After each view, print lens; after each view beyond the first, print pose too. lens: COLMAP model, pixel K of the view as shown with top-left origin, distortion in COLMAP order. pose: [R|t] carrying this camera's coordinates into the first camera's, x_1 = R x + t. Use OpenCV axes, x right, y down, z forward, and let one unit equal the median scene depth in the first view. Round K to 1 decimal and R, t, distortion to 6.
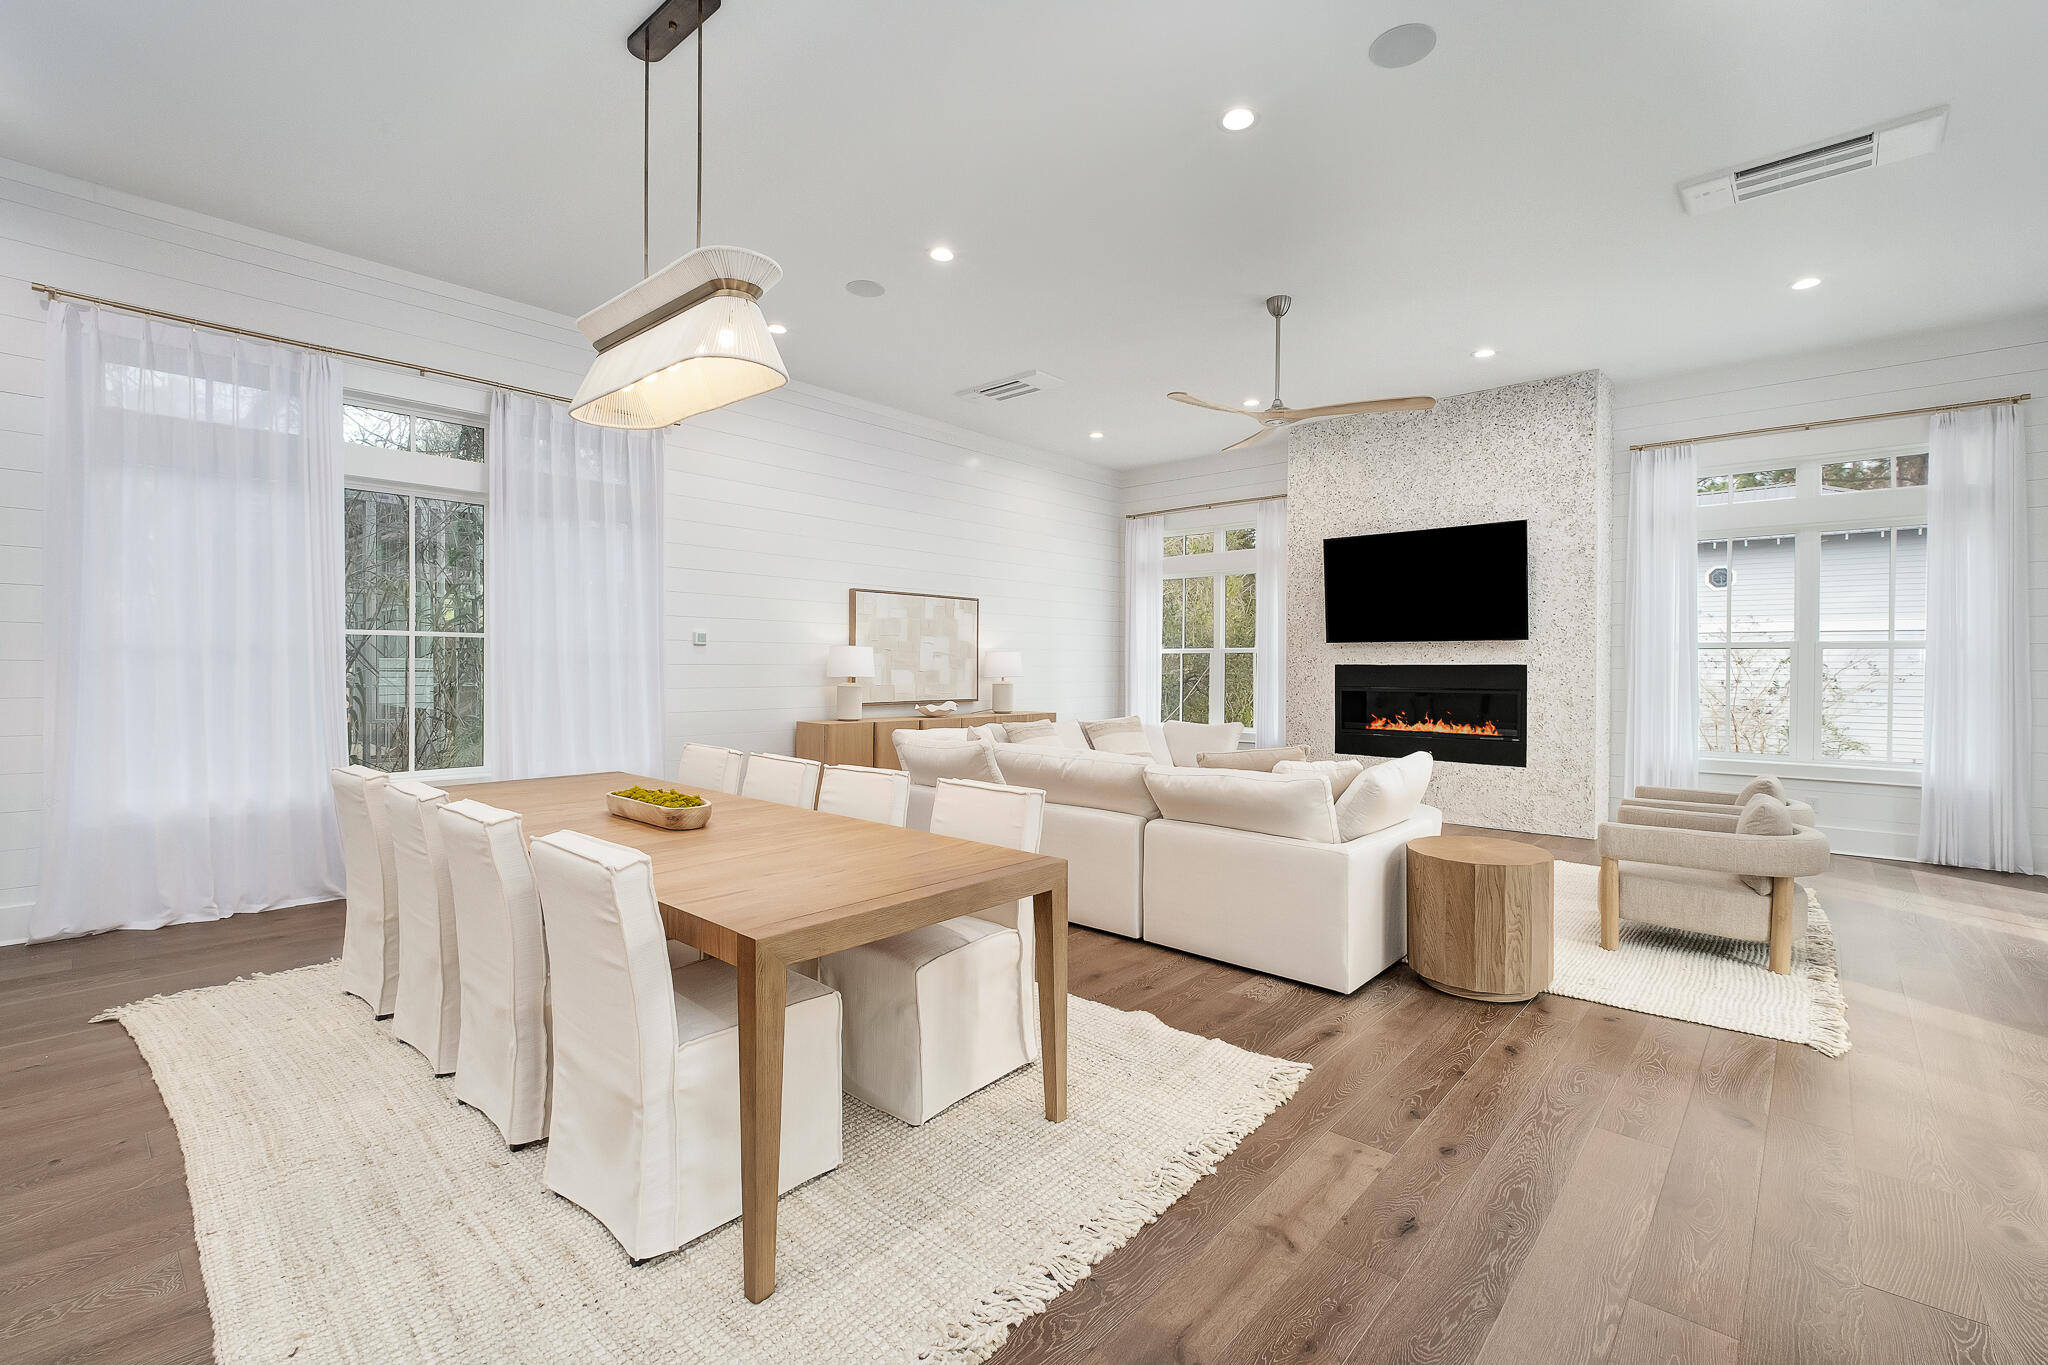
lens RADIAL K [[893.4, 0, 1022.1], [0, 893.4, 664.4], [0, 0, 1]] dist [0.006177, -0.005107]
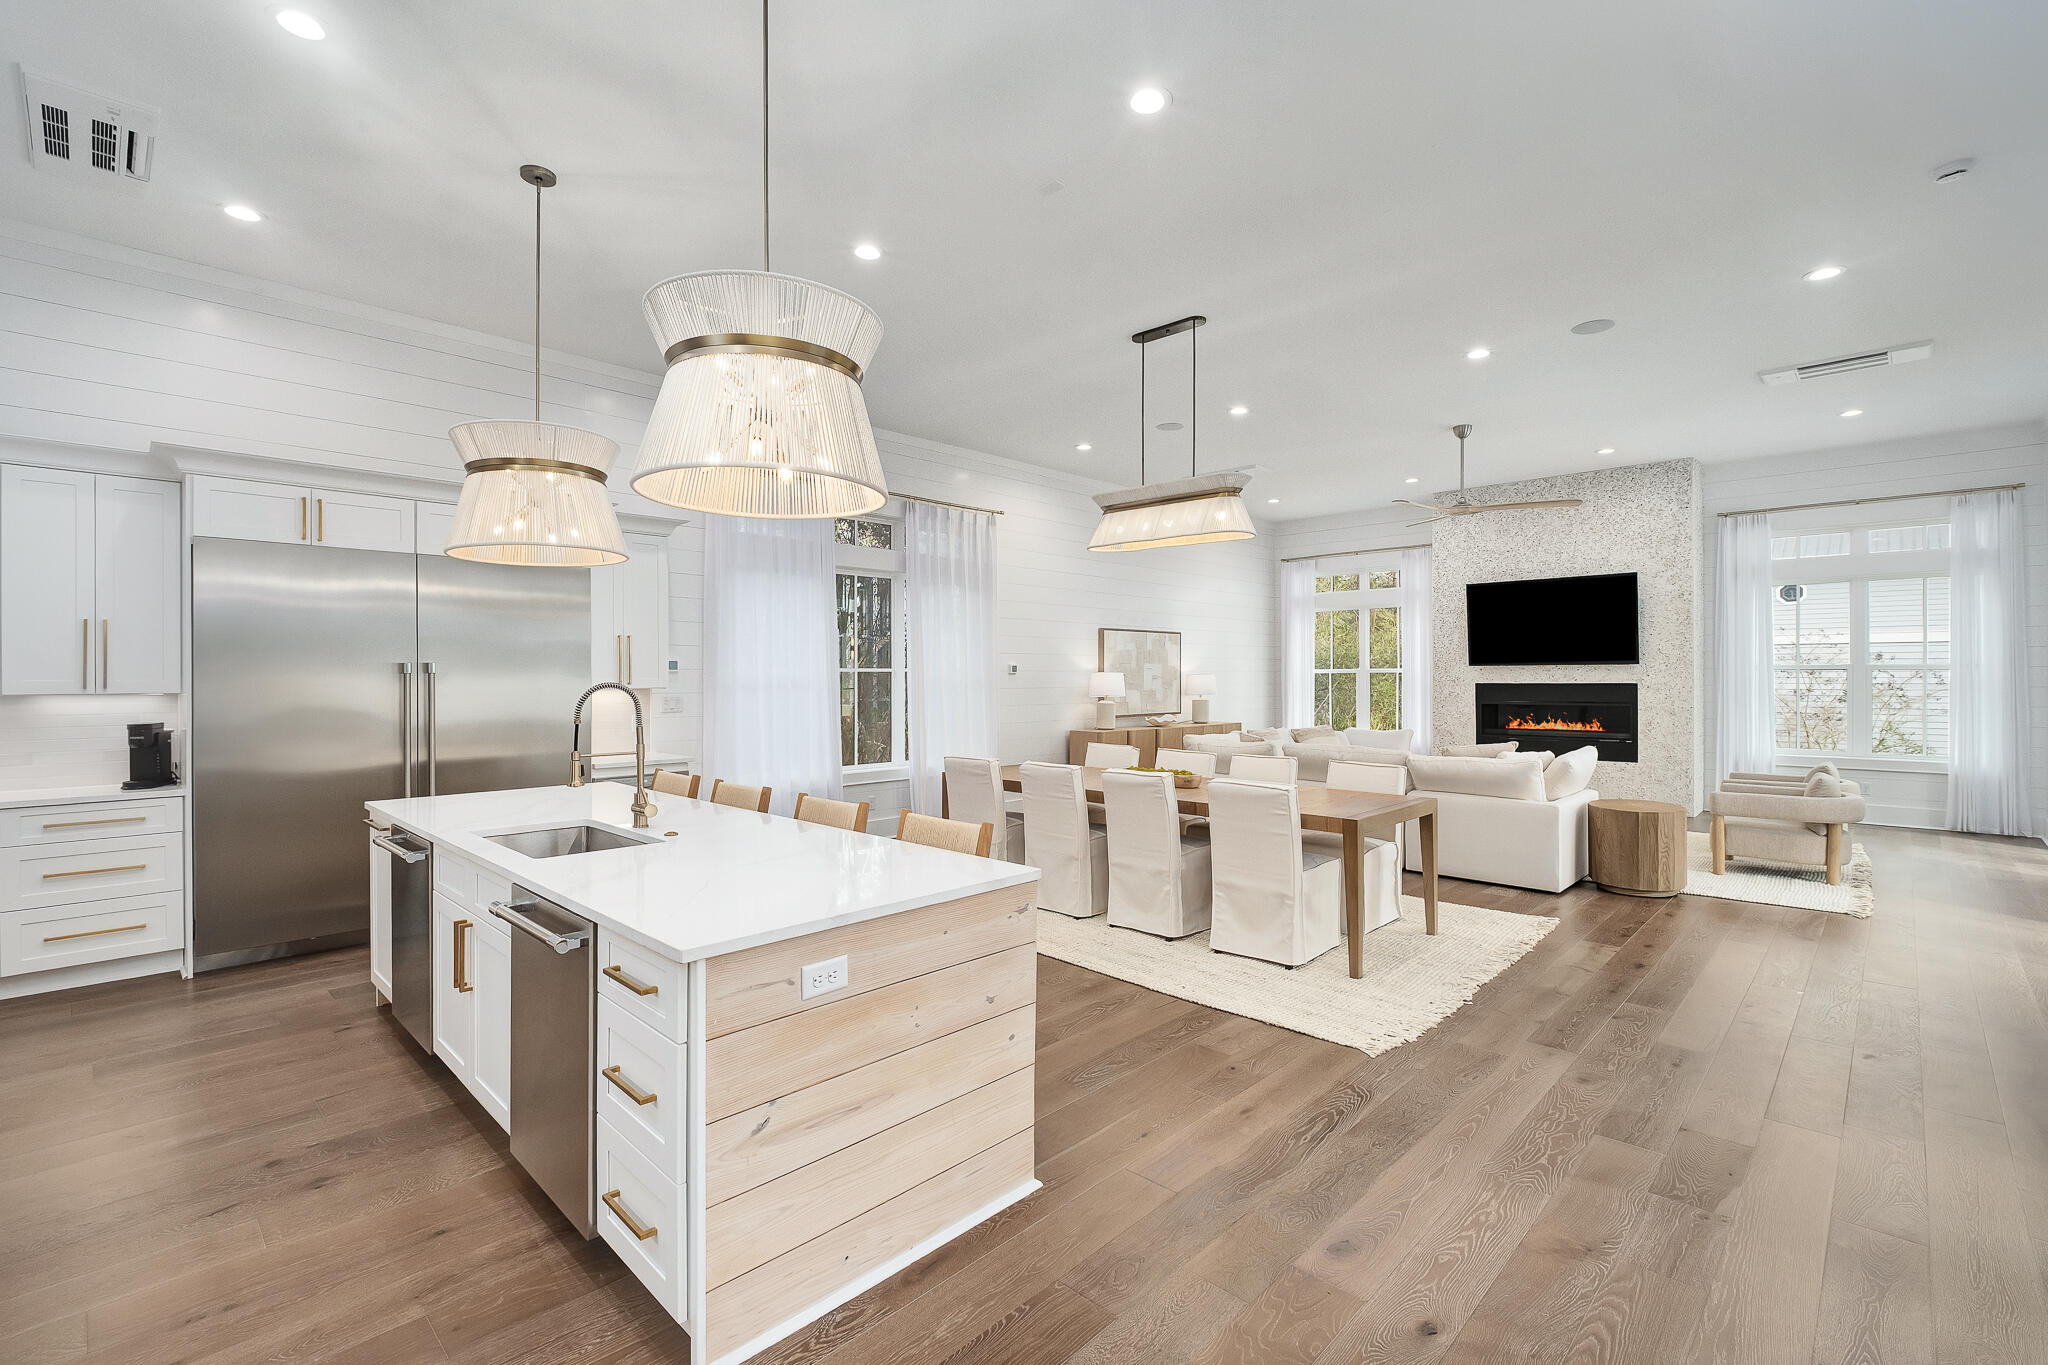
lens RADIAL K [[893.4, 0, 1032.6], [0, 893.4, 671.8], [0, 0, 1]] dist [0.006177, -0.005107]
pose [[0.999106, -0.008202, -0.041471, -0.270609], [0.007999, 0.999955, -0.005058, -0.017654], [0.041511, 0.004722, 0.999127, -0.348865]]
